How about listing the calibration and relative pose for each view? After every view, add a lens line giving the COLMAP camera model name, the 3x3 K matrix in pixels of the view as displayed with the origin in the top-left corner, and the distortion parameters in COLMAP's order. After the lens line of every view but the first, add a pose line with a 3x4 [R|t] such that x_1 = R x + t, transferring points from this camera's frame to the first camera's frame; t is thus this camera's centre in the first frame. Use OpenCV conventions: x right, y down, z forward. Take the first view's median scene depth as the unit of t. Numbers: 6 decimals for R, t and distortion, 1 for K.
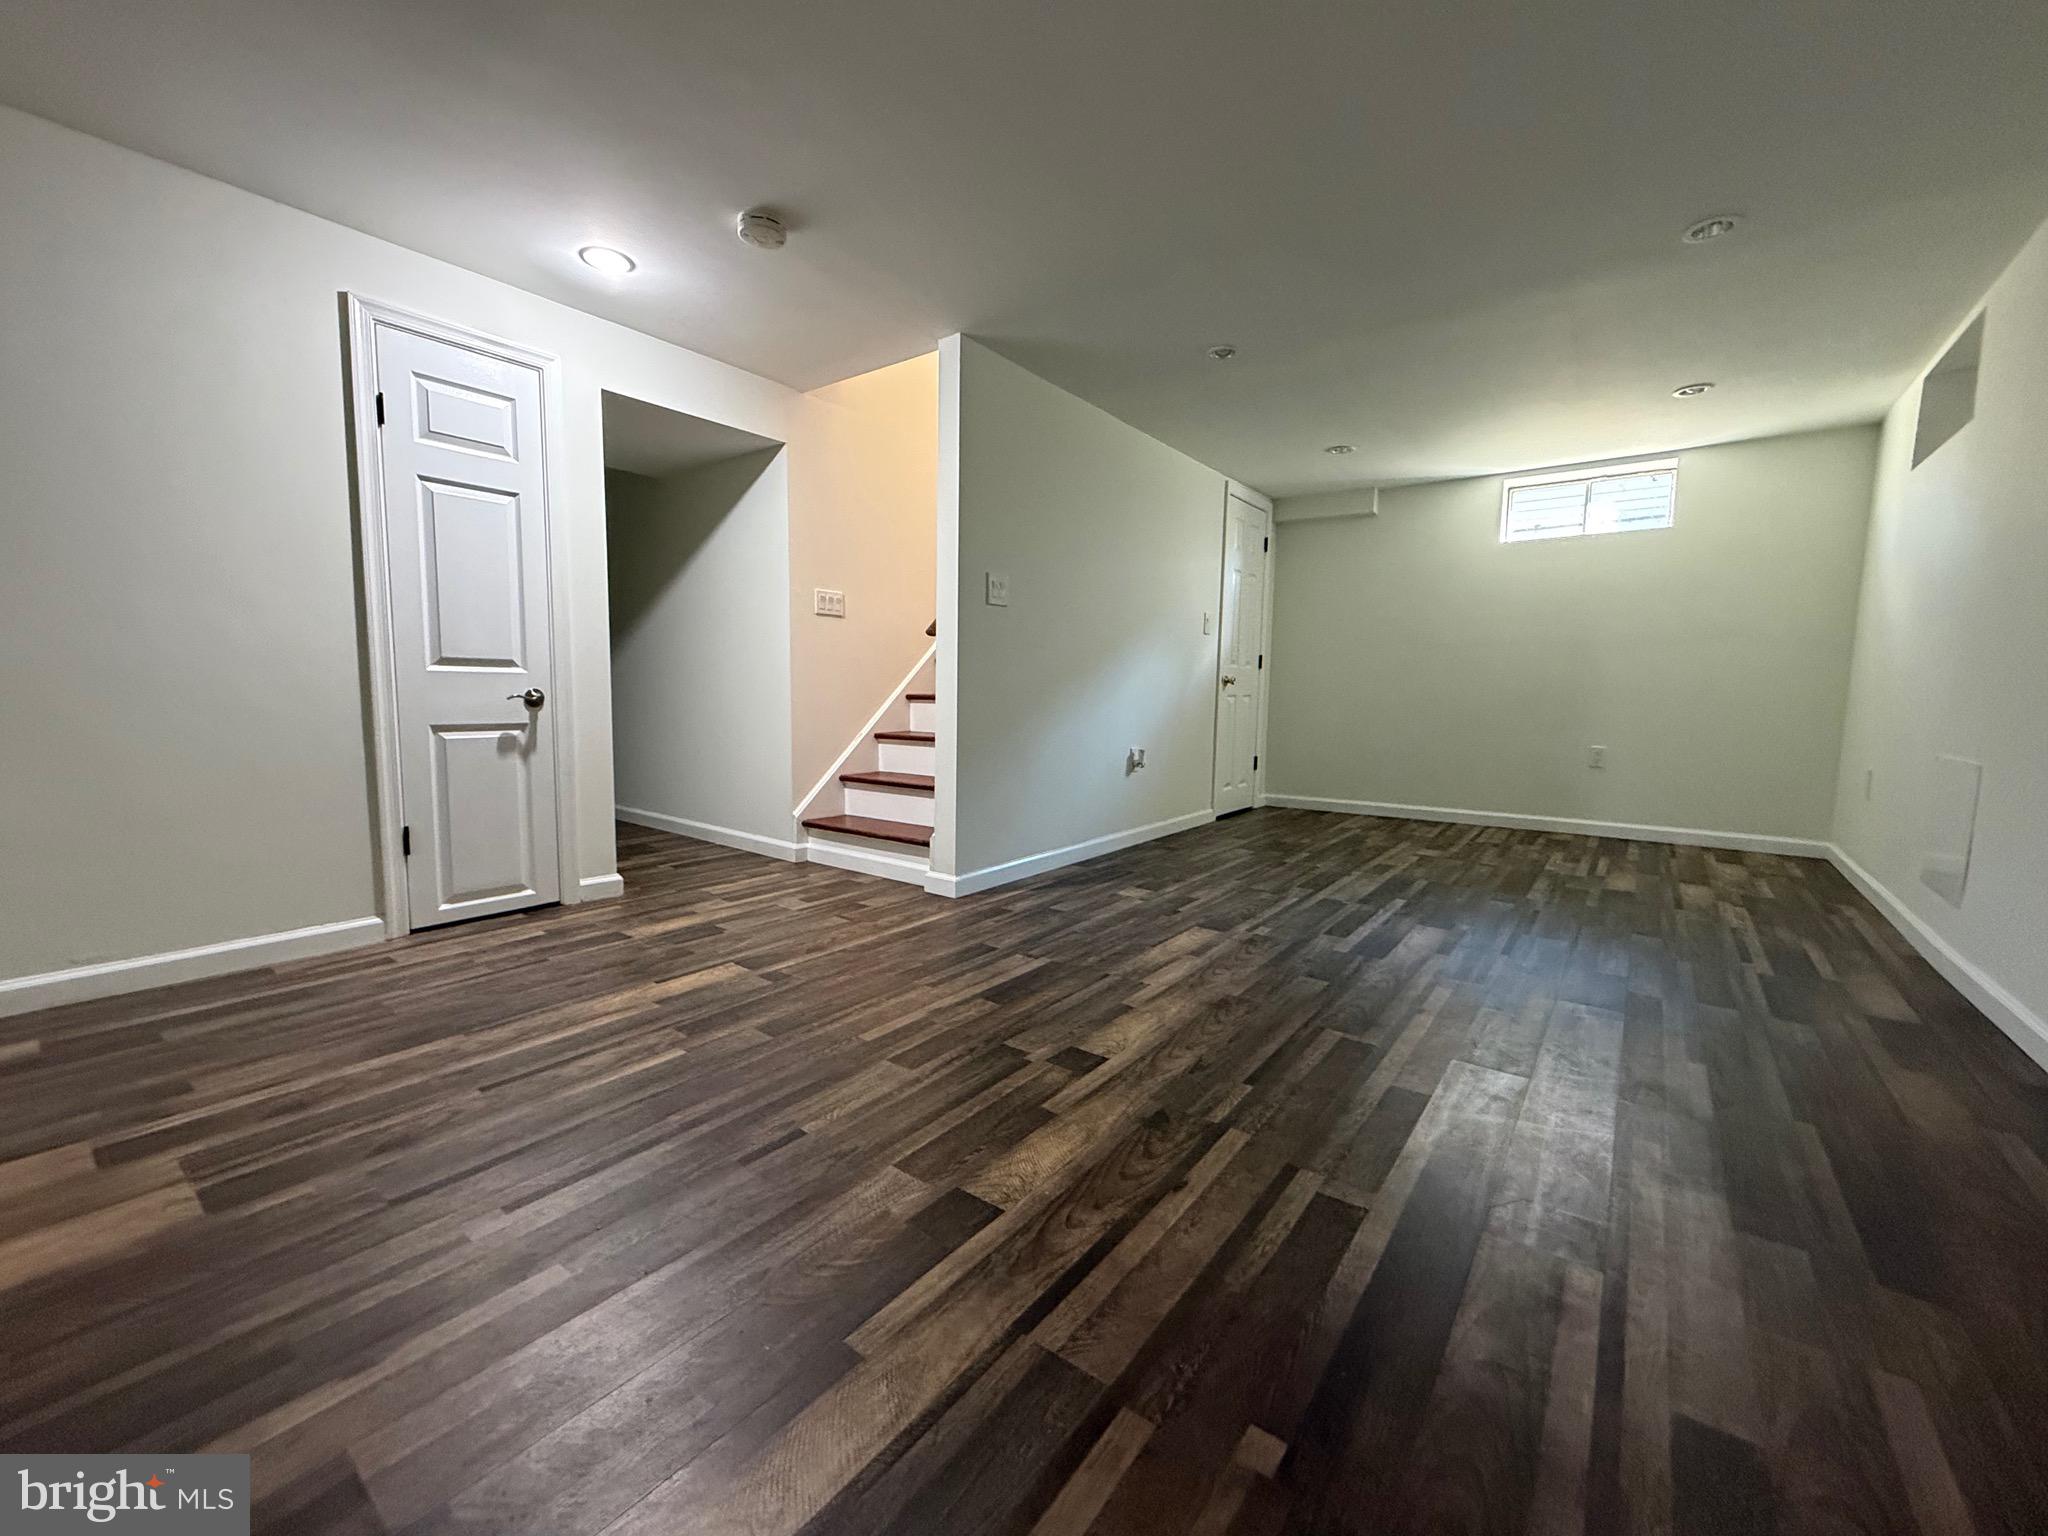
lens RADIAL K [[816.1, 0, 1003.6], [0, 816.1, 768.9], [0, 0, 1]] dist [0.002319, -0.000335]
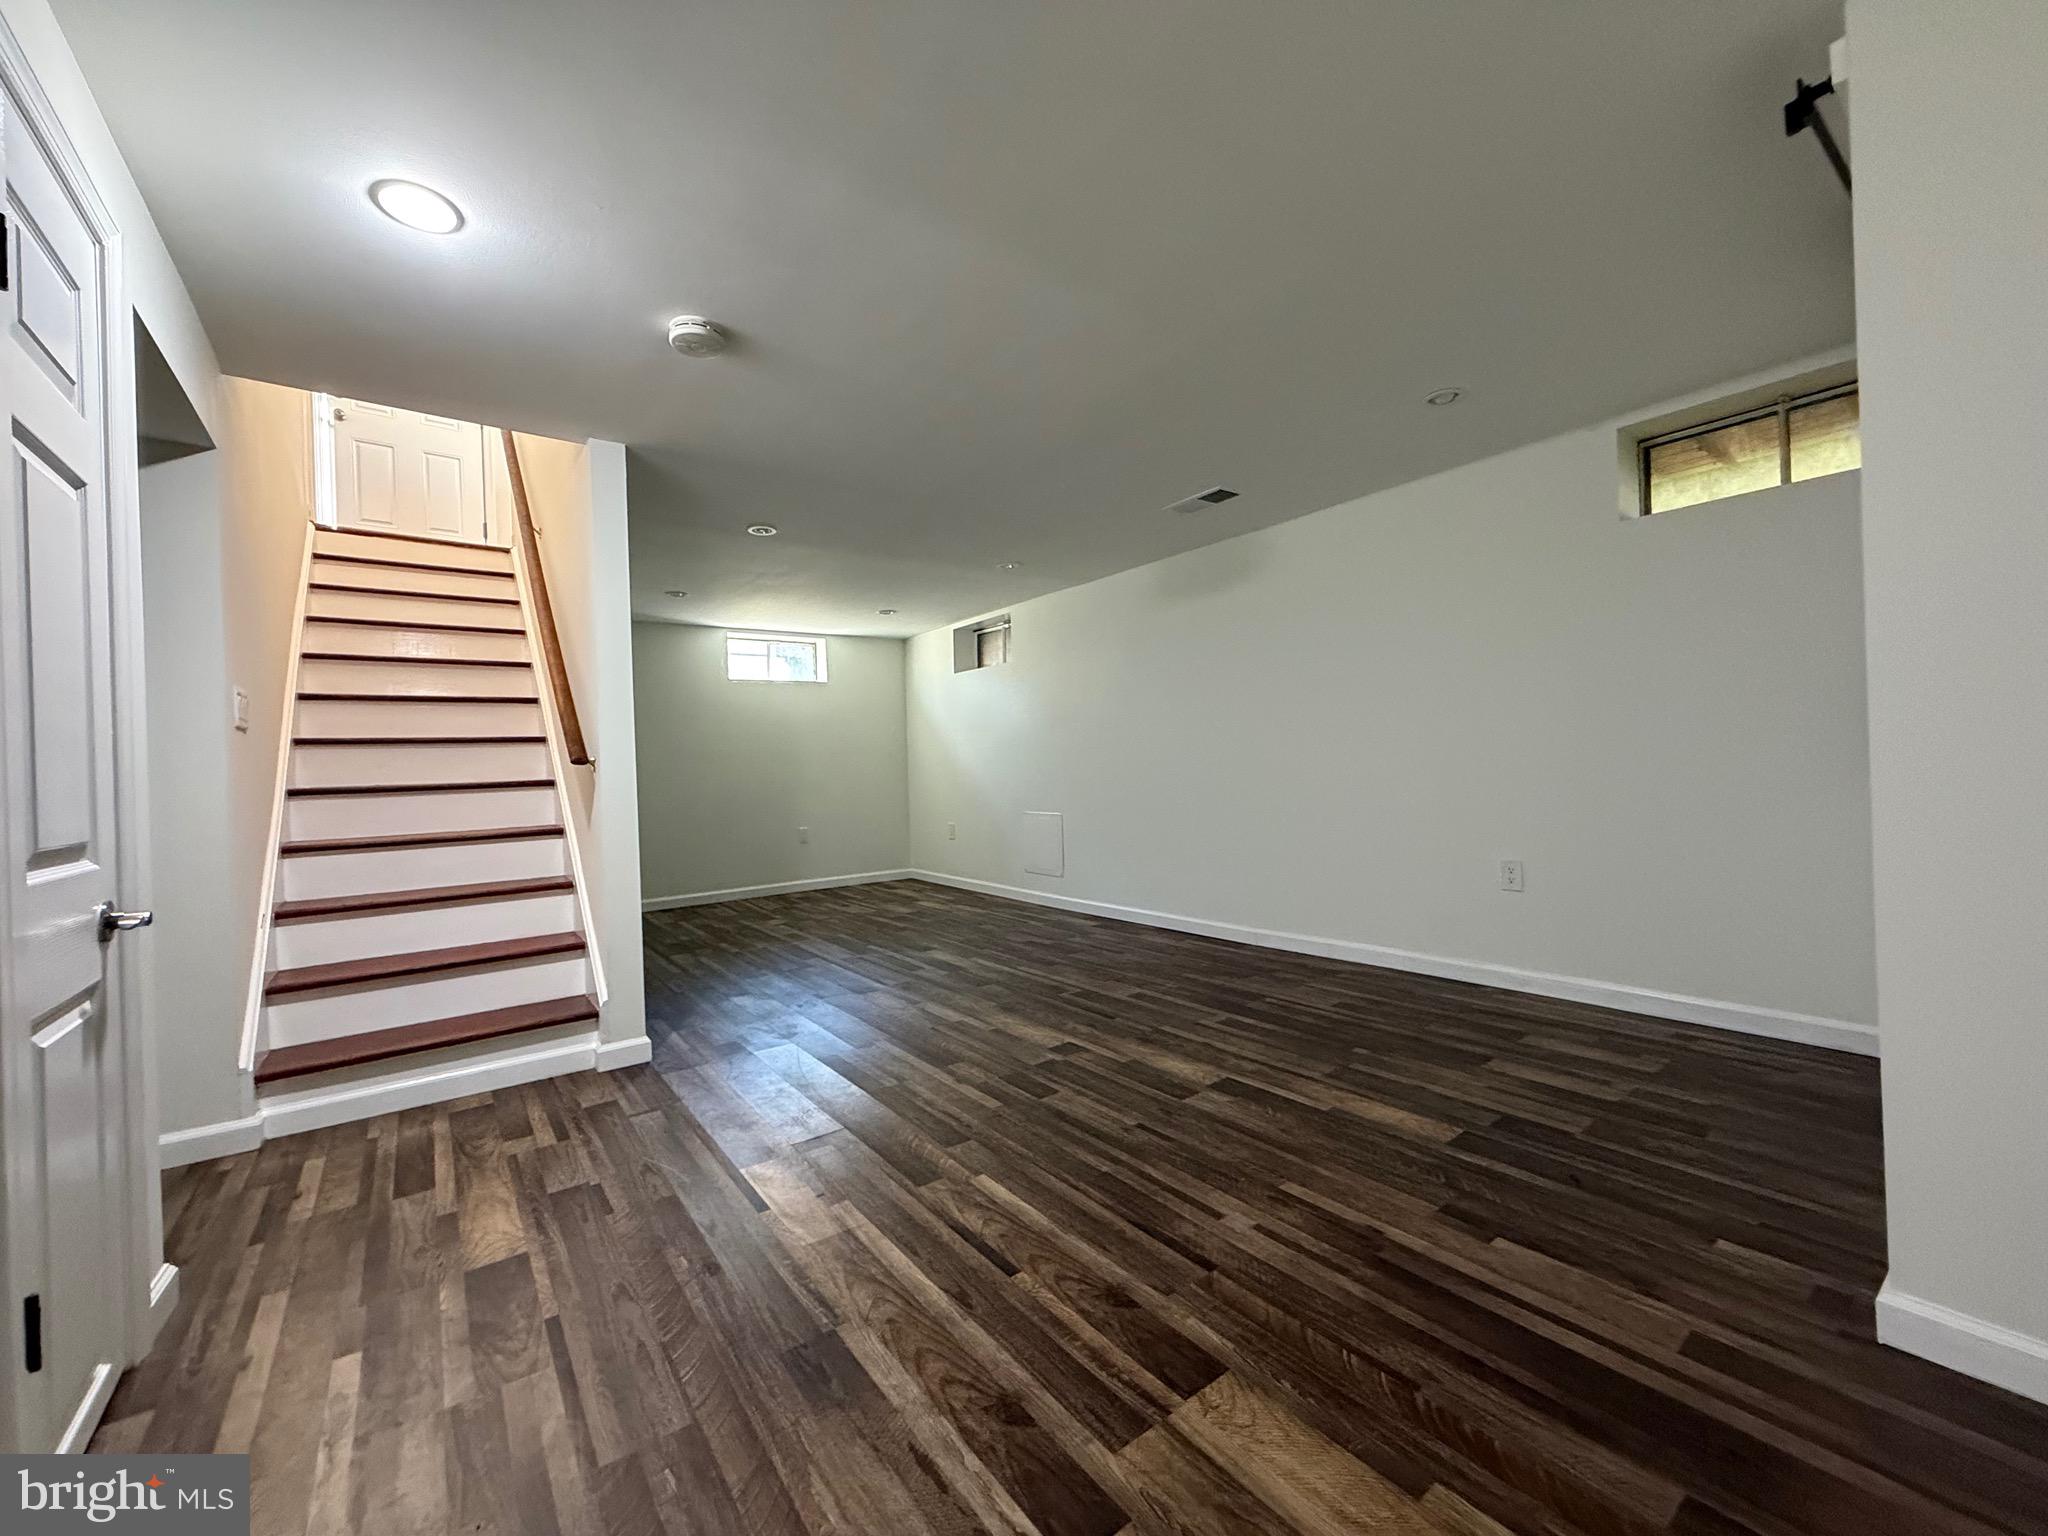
lens RADIAL K [[816.1, 0, 1027.2], [0, 816.1, 760.5], [0, 0, 1]] dist [0.002319, -0.000335]
pose [[0.266041, -0.014716, 0.963849, -1.255510], [0.134126, 0.990722, -0.021895, -0.138166], [-0.954585, 0.135103, 0.265546, 0.537905]]
